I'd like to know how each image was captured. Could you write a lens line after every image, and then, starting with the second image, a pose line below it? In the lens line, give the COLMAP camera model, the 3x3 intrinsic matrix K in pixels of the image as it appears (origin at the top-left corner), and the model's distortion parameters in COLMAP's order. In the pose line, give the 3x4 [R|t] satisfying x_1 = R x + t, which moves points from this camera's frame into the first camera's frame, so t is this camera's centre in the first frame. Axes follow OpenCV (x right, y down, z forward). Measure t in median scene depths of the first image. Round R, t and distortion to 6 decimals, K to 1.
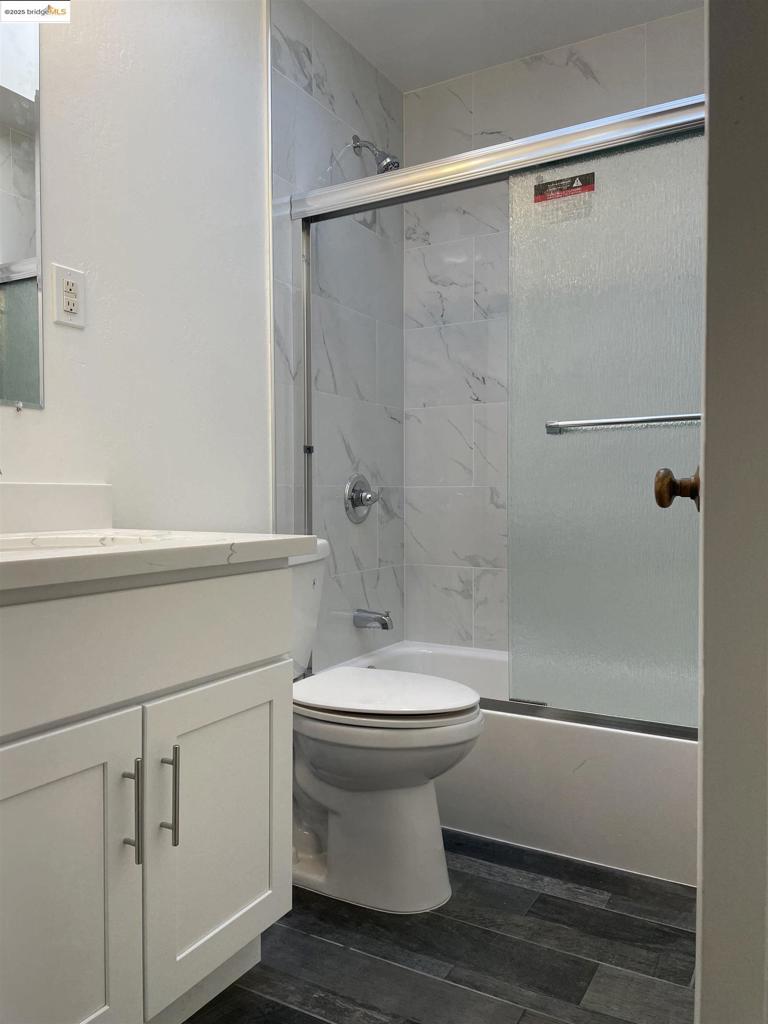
lens RADIAL K [[769.8, 0, 386.8], [0, 769.8, 513.9], [0, 0, 1]] dist [0.075029, -0.097428]
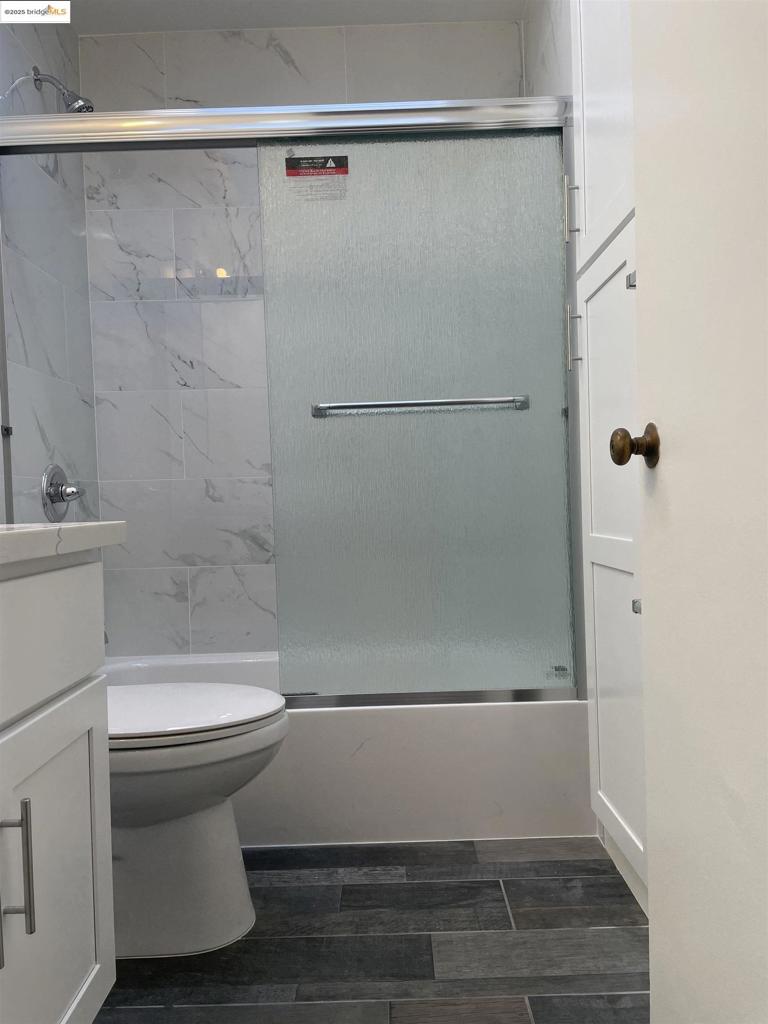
lens RADIAL K [[769.8, 0, 394.3], [0, 769.8, 517.9], [0, 0, 1]] dist [0.075029, -0.097428]
pose [[0.866761, -0.035609, 0.497451, -0.190878], [0.038849, 0.999238, 0.003838, 0.024434], [-0.497208, 0.015999, 0.867484, 0.105695]]
